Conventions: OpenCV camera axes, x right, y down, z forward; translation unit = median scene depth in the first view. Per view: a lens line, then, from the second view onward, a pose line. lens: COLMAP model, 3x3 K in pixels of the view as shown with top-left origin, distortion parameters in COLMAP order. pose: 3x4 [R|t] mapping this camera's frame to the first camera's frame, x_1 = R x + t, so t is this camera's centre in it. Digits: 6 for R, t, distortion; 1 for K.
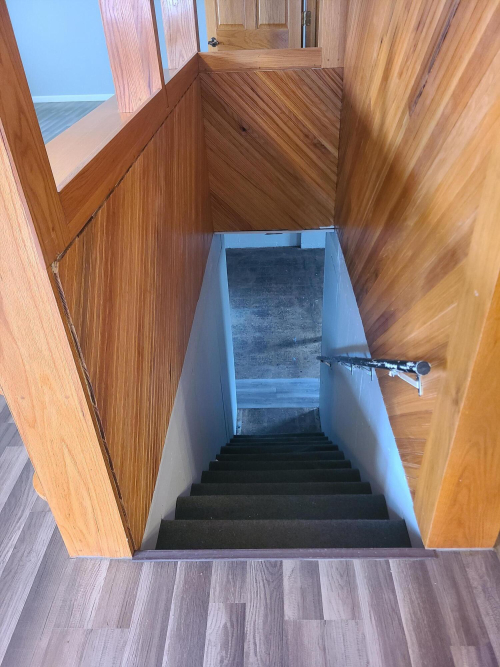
lens RADIAL K [[505.5, 0, 253.0], [0, 505.5, 334.6], [0, 0, 1]] dist [0.052096, -0.017318]
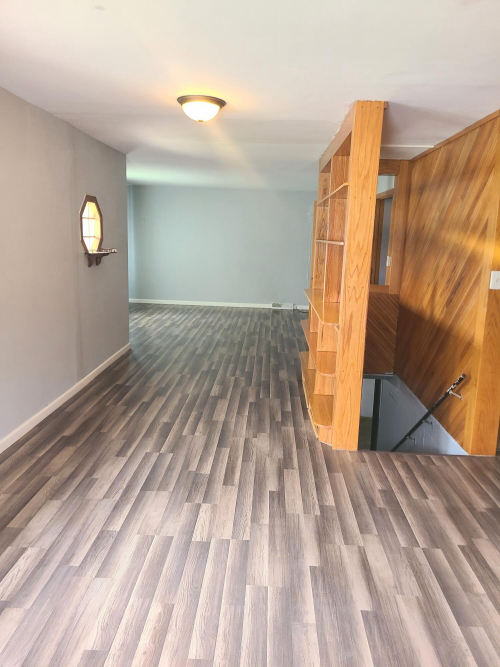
lens RADIAL K [[505.5, 0, 248.4], [0, 505.5, 334.5], [0, 0, 1]] dist [0.052096, -0.017318]
pose [[0.998033, 0.060999, -0.014449, -0.737561], [-0.061762, 0.917377, -0.393199, 0.879913], [-0.010729, 0.393318, 0.919340, -1.520584]]
